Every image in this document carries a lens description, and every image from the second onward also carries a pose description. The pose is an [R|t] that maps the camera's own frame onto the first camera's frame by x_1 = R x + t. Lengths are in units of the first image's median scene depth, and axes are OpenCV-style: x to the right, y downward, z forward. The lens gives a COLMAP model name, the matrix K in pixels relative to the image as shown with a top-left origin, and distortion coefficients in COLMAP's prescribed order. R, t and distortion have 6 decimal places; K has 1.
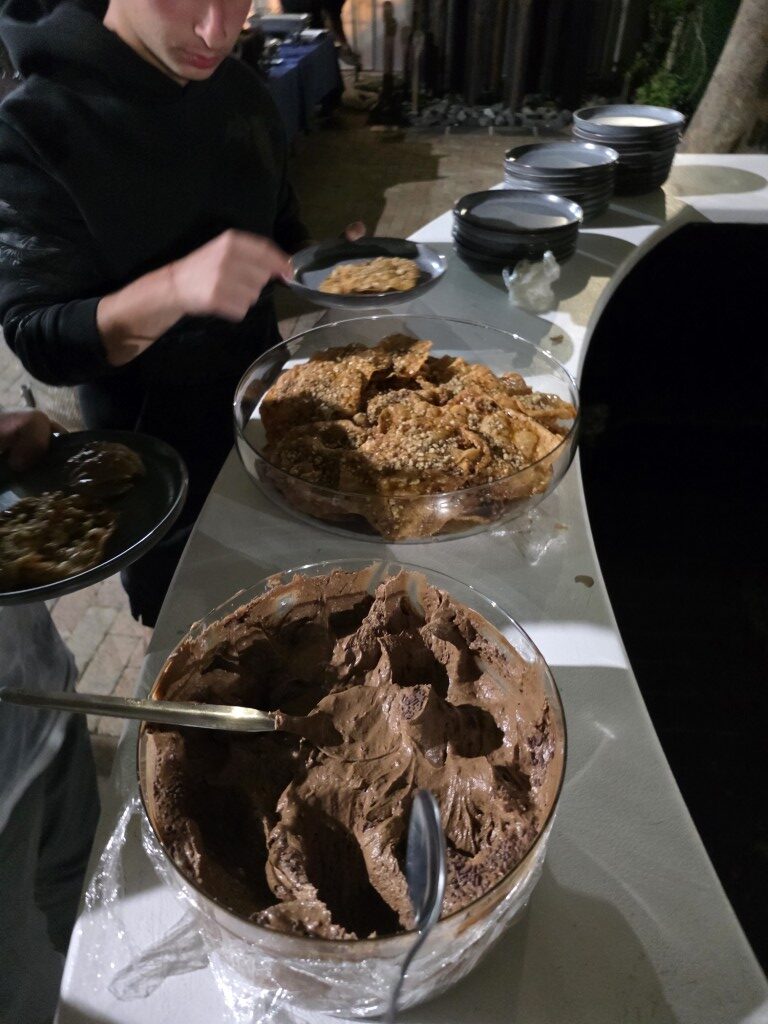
lens RADIAL K [[640.8, 0, 374.0], [0, 640.8, 486.6], [0, 0, 1]] dist [-0.000164, -0.029423]
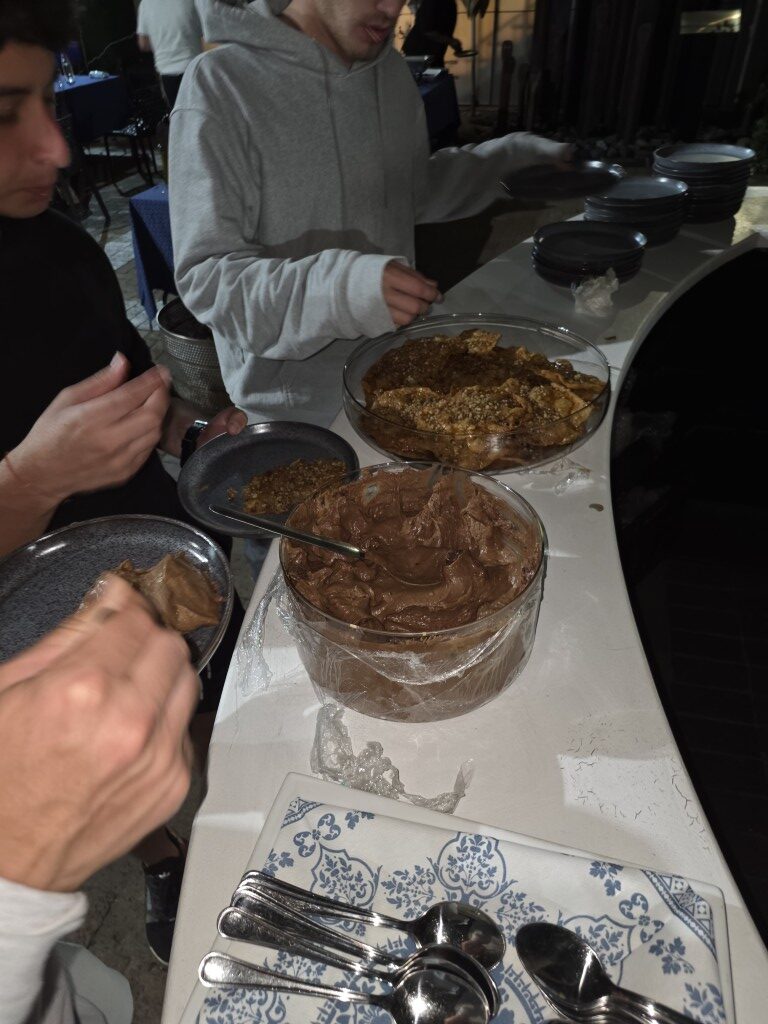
lens RADIAL K [[683.4, 0, 384.0], [0, 683.4, 512.0], [0, 0, 1]] dist [-0.036869, -0.000304]
pose [[0.988697, 0.060272, -0.137278, 0.084547], [-0.063915, 0.997707, -0.022275, 0.203992], [0.135621, 0.030798, 0.990282, -0.419348]]
